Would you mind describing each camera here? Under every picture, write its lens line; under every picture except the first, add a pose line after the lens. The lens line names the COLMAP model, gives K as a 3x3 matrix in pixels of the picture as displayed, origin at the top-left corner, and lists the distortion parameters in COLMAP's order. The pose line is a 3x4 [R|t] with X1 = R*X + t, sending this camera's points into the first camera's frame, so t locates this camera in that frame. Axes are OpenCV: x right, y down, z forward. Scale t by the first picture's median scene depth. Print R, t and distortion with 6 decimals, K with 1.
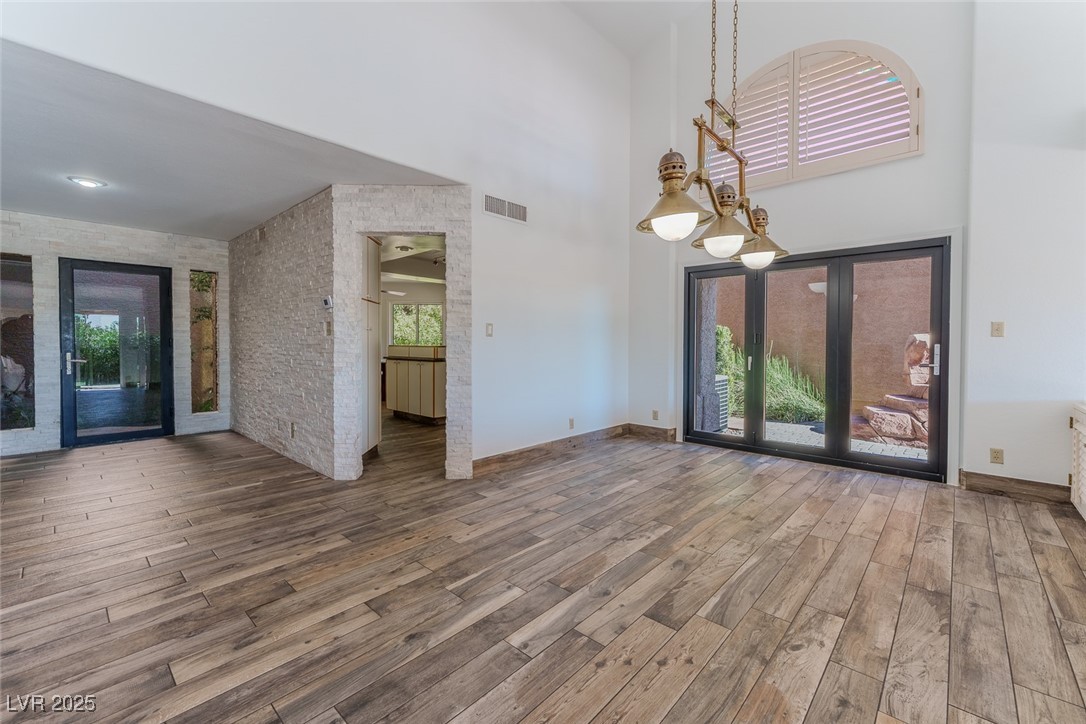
lens RADIAL K [[450.2, 0, 524.8], [0, 450.2, 346.4], [0, 0, 1]] dist [0.001981, 0.000509]
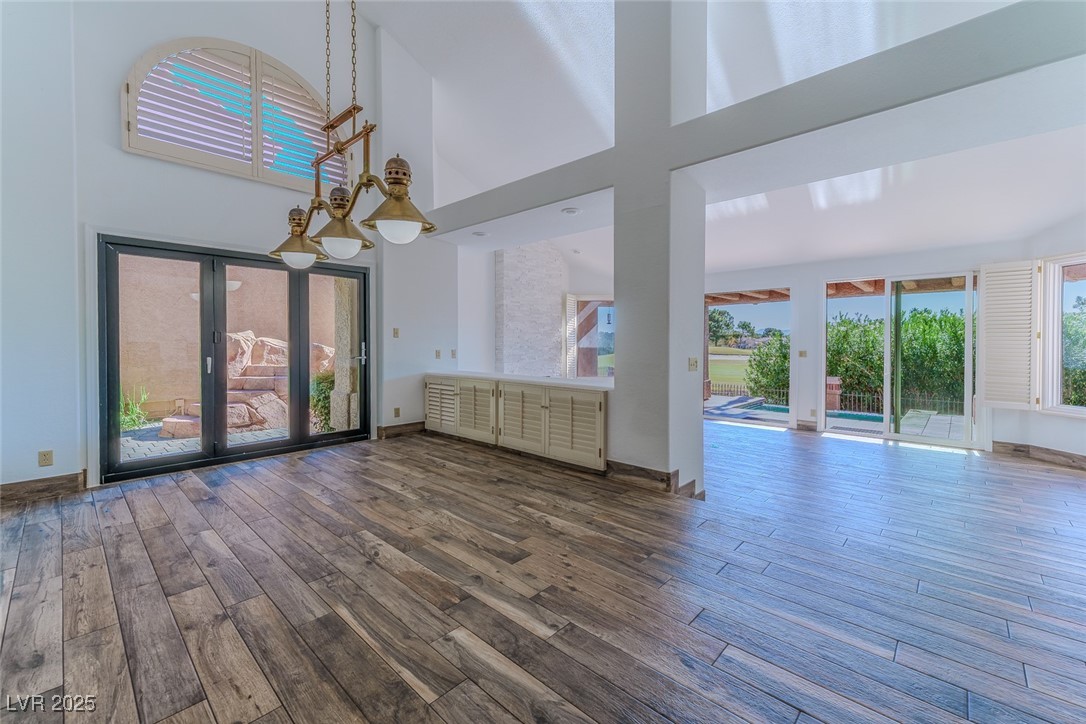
lens RADIAL K [[450.2, 0, 524.8], [0, 450.2, 346.4], [0, 0, 1]] dist [0.001981, 0.000509]
pose [[0.009063, -0.015154, 0.999844, -0.697729], [0.010034, 0.999836, 0.015063, -0.012576], [-0.999909, 0.009896, 0.009213, 0.690692]]
